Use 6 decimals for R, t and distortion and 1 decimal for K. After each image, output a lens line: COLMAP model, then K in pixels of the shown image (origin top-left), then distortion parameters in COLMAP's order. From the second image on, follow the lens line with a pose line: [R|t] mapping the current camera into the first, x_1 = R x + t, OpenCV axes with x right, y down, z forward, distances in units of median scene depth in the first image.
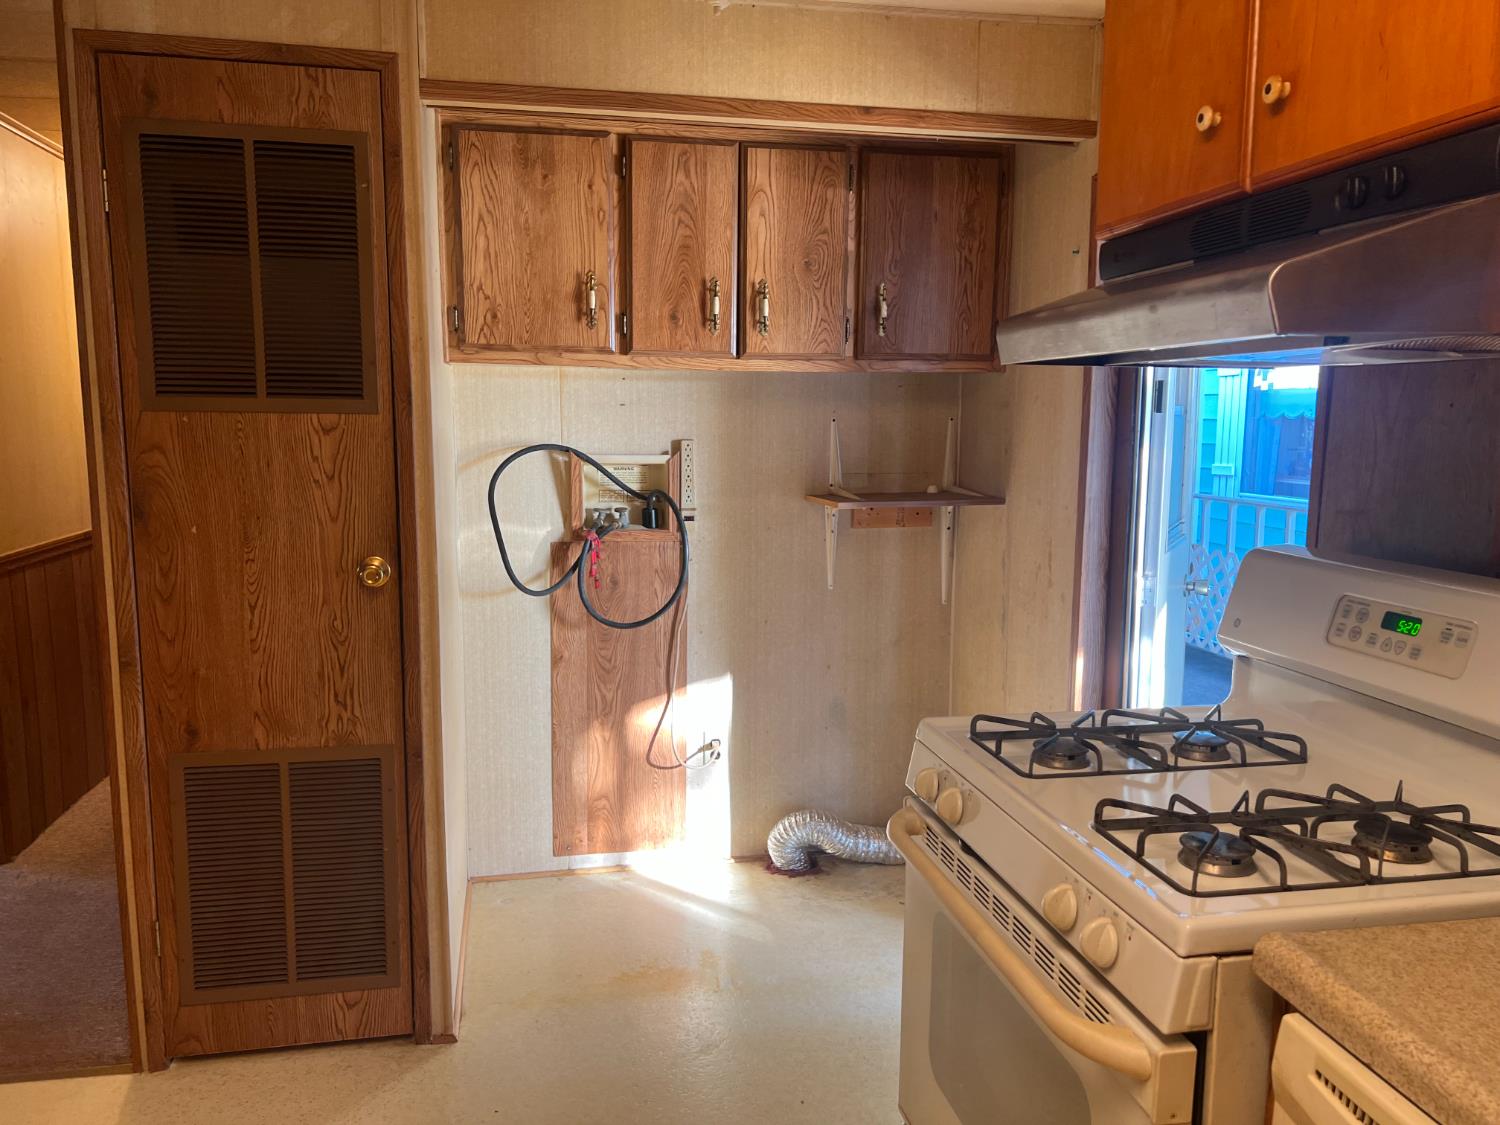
lens RADIAL K [[1133.1, 0, 749.8], [0, 1133.1, 562.3], [0, 0, 1]] dist [0.015295, 0.000475]
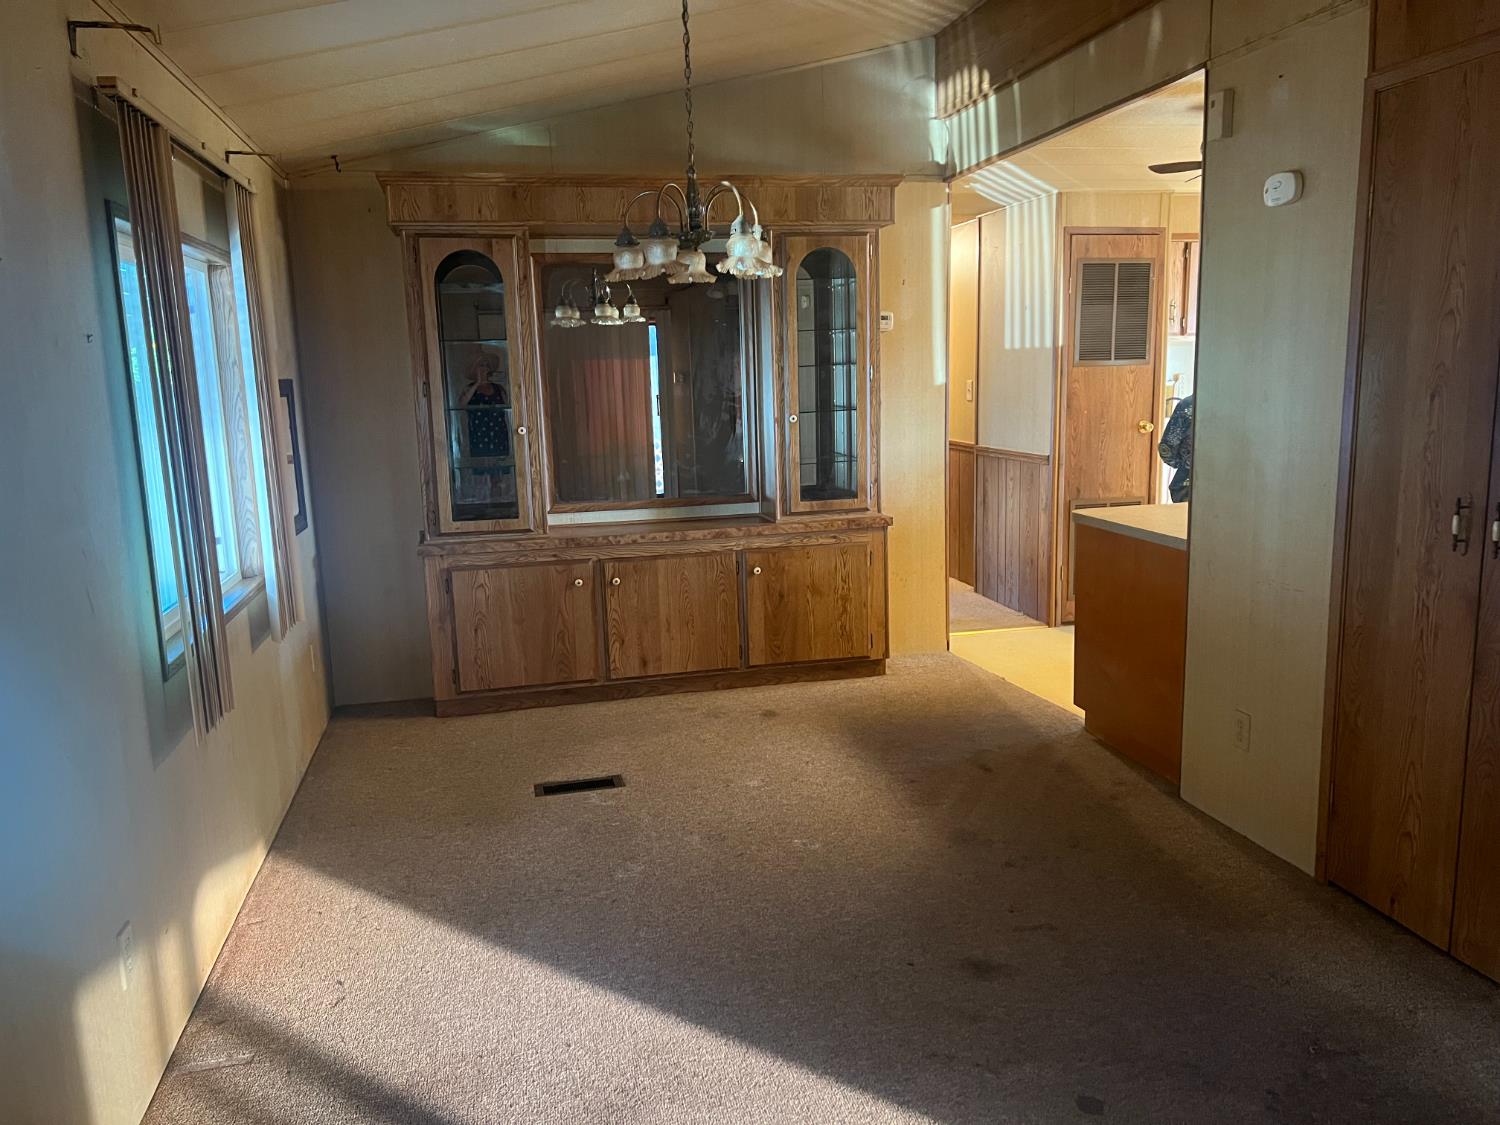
lens RADIAL K [[1133.1, 0, 752.2], [0, 1133.1, 564.5], [0, 0, 1]] dist [0.015295, 0.000475]
pose [[0.998841, -0.038186, 0.029295, -1.356459], [0.037057, 0.998584, 0.038157, 0.196188], [-0.030711, -0.037027, 0.998842, -1.618528]]
